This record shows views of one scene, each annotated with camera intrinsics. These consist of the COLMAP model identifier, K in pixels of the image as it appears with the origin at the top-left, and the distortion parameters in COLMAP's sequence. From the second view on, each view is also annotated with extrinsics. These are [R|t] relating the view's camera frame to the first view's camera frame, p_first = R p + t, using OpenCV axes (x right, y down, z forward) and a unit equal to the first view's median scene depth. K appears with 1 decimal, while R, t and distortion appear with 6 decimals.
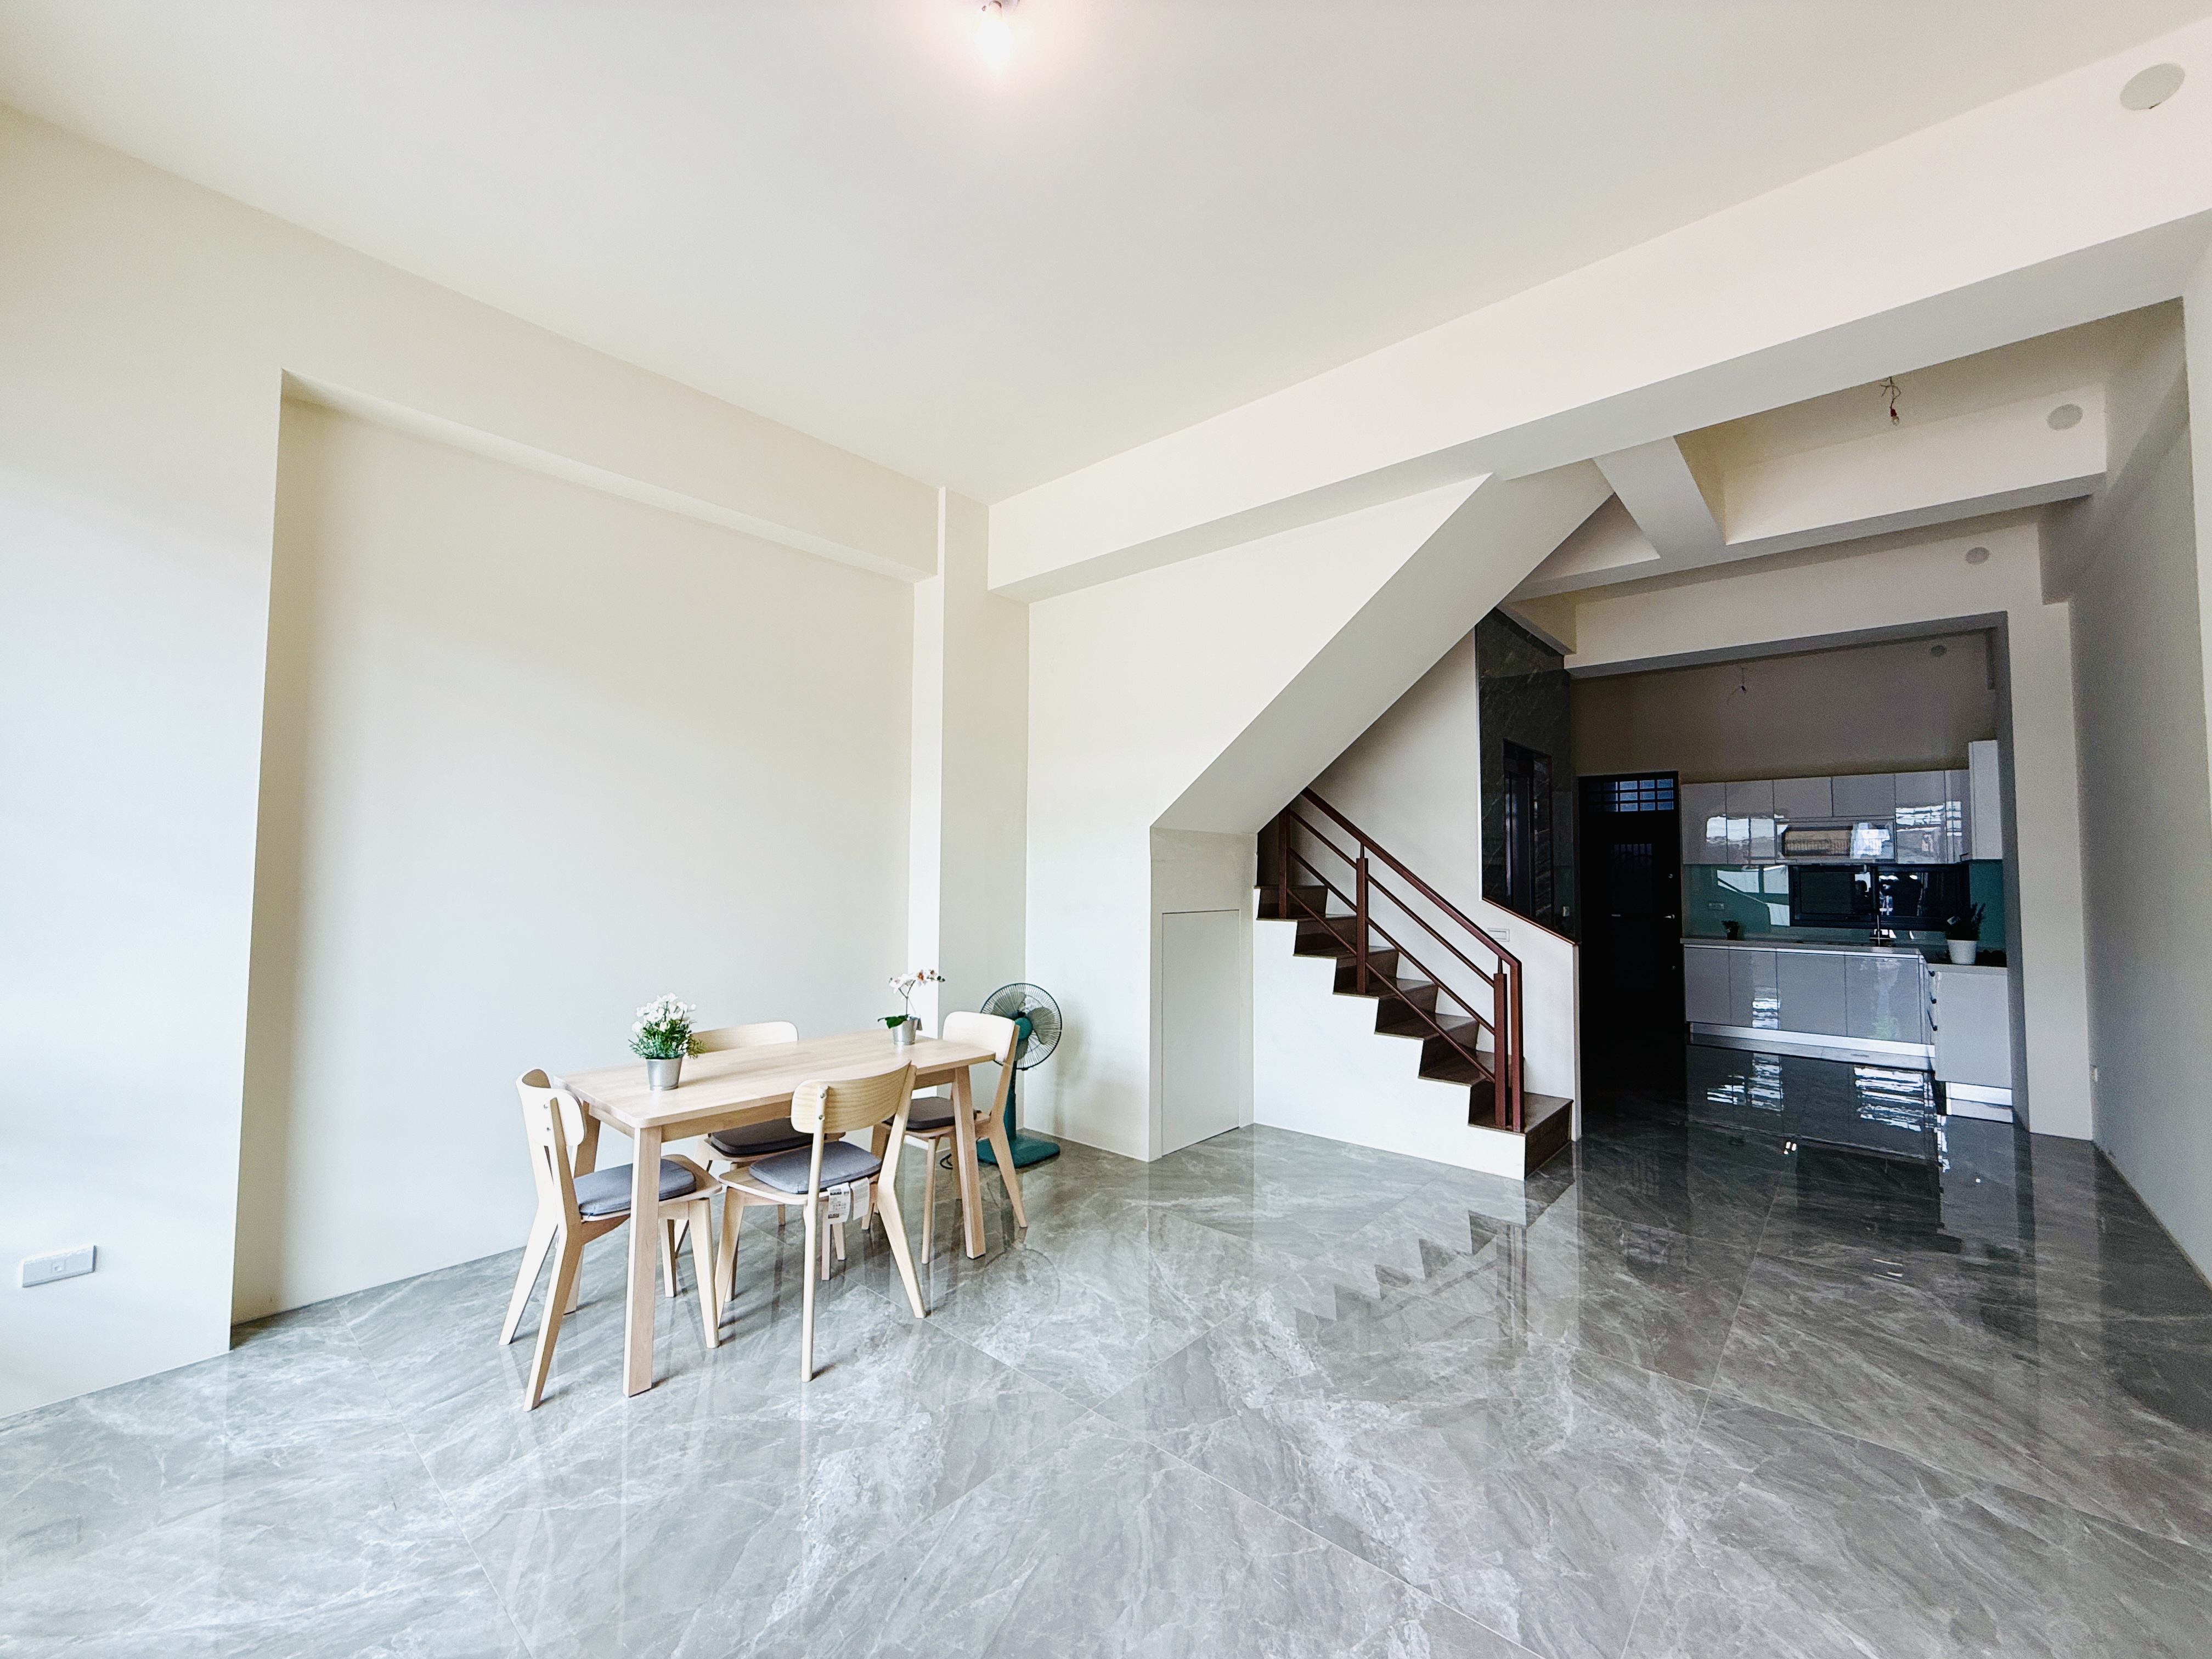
lens RADIAL K [[886.5, 0, 1102.4], [0, 886.5, 830.9], [0, 0, 1]] dist [-0.000436, 0.000190]
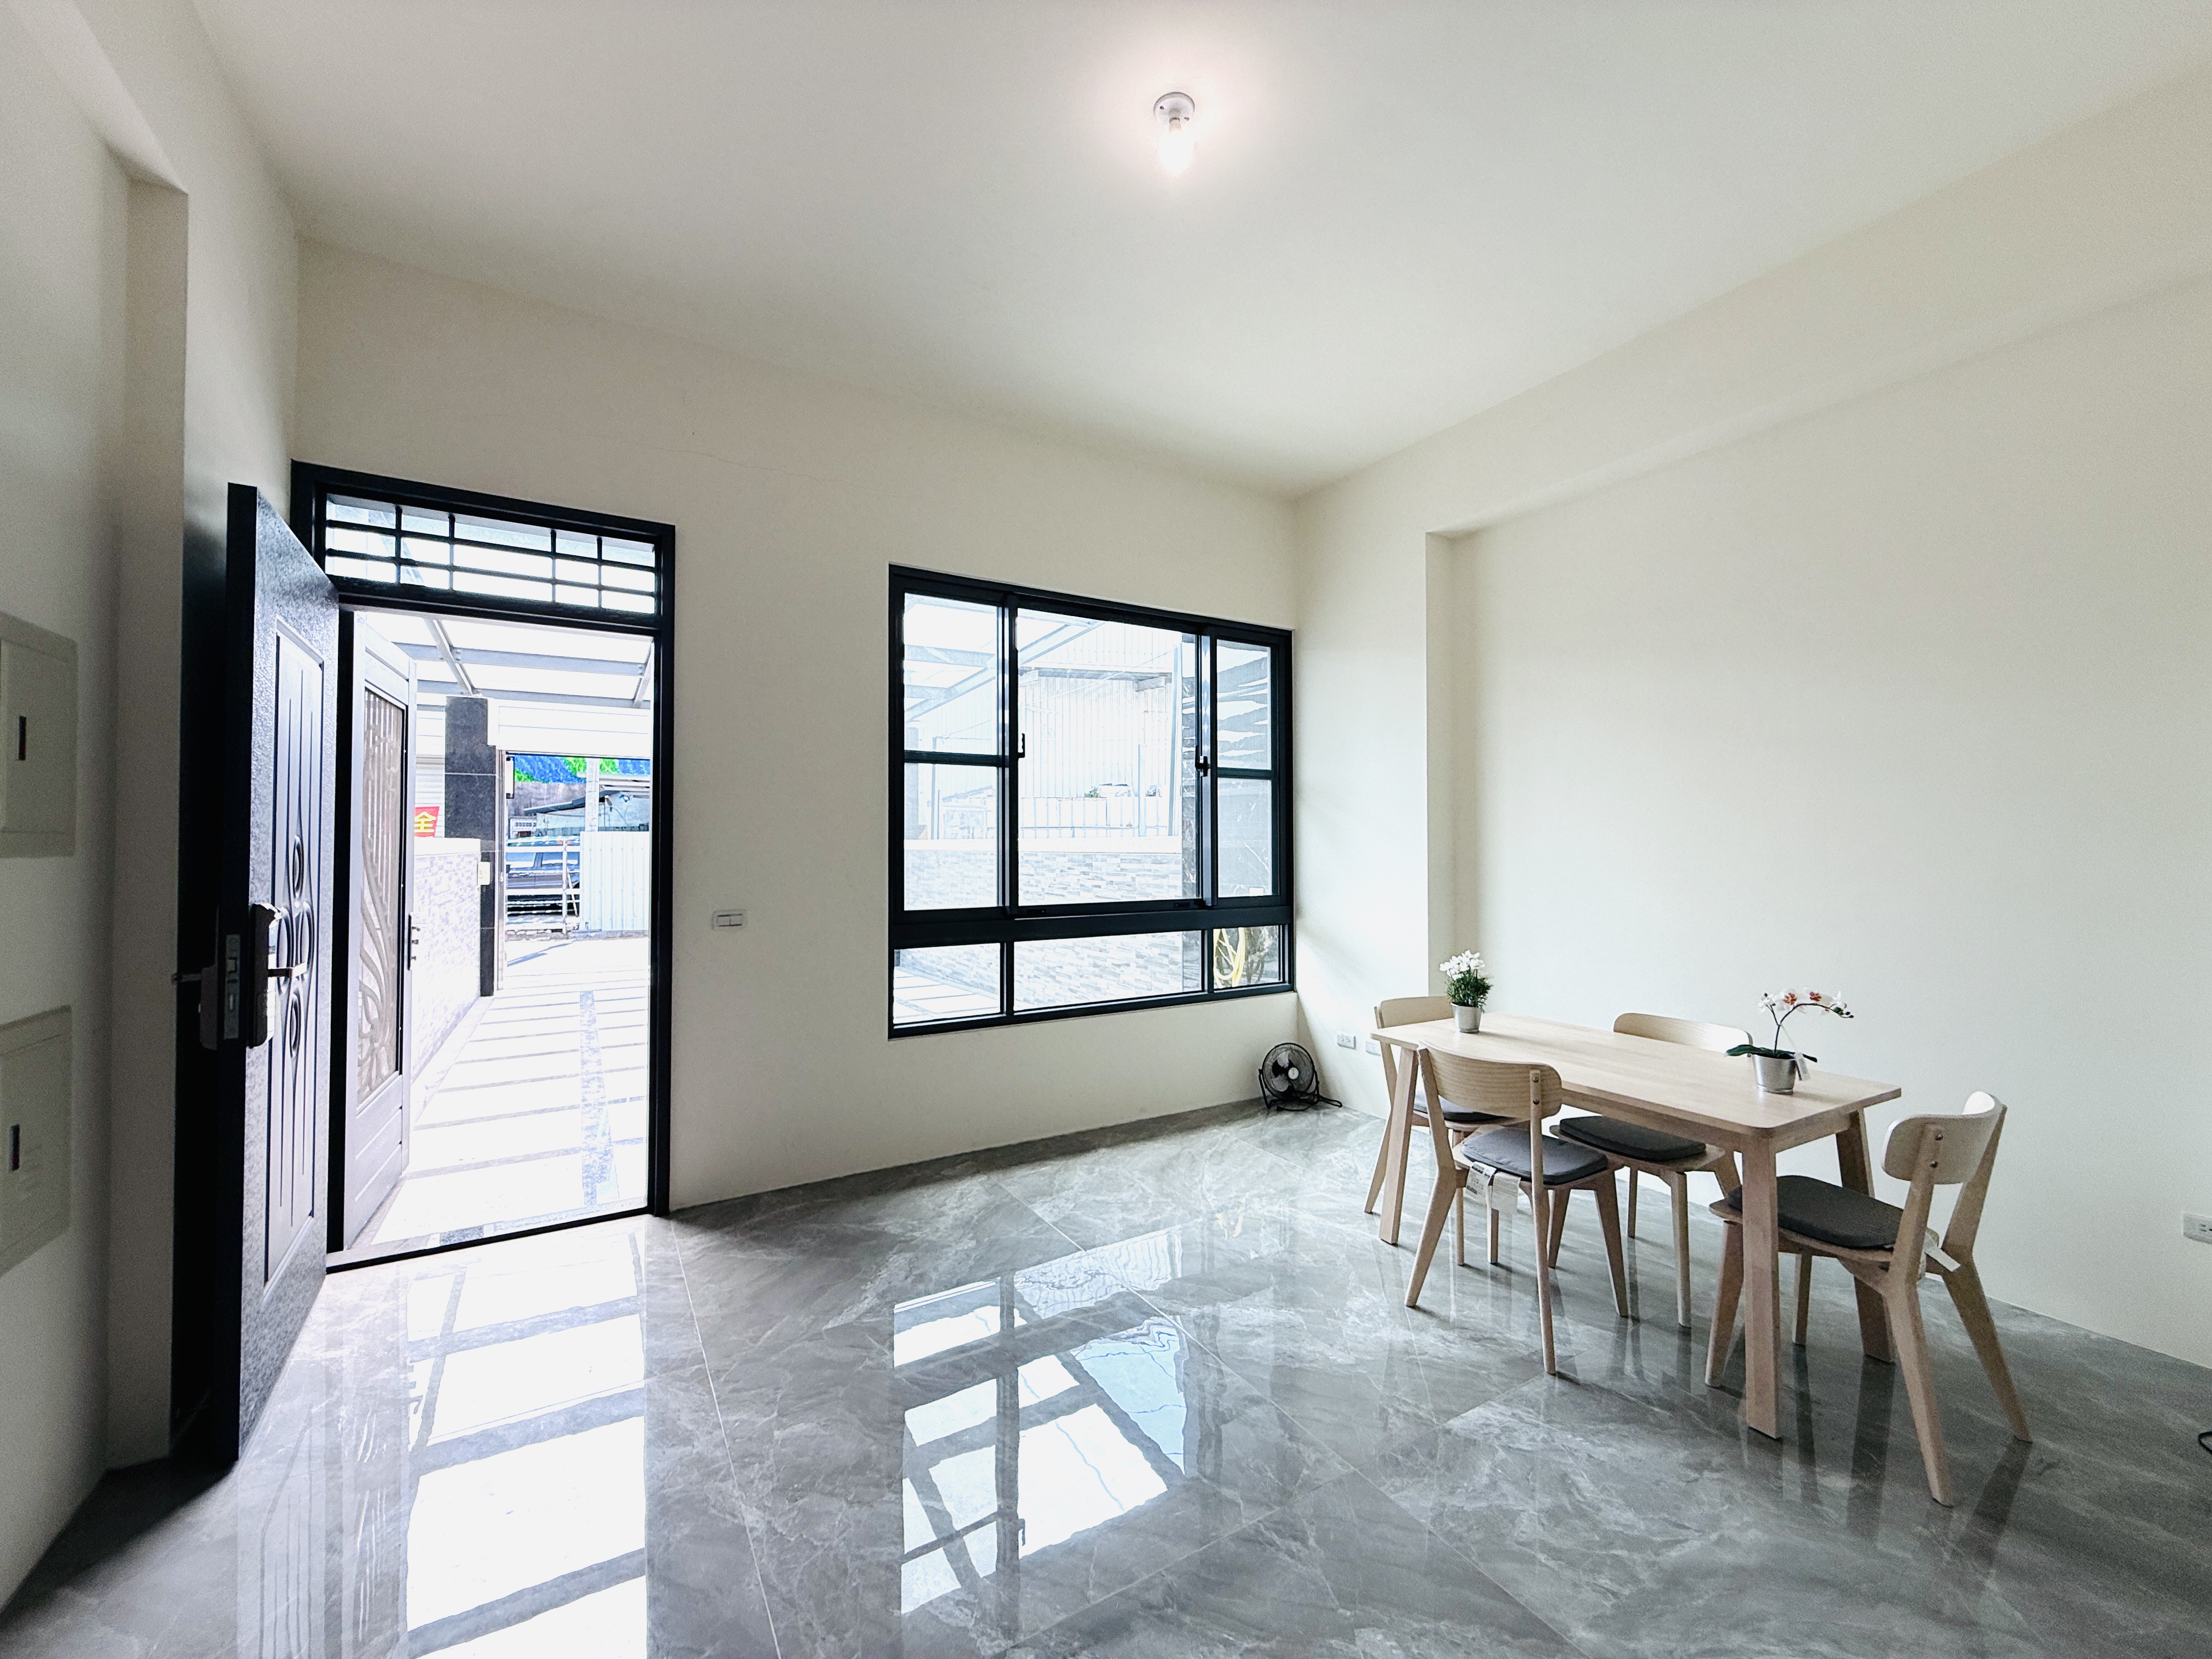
lens RADIAL K [[886.5, 0, 1102.4], [0, 886.5, 830.9], [0, 0, 1]] dist [-0.000436, 0.000190]
pose [[-0.314541, -0.022636, -0.948974, 0.995606], [0.039974, 0.998513, -0.037067, 0.067405], [0.948402, -0.049593, -0.313169, 1.193116]]
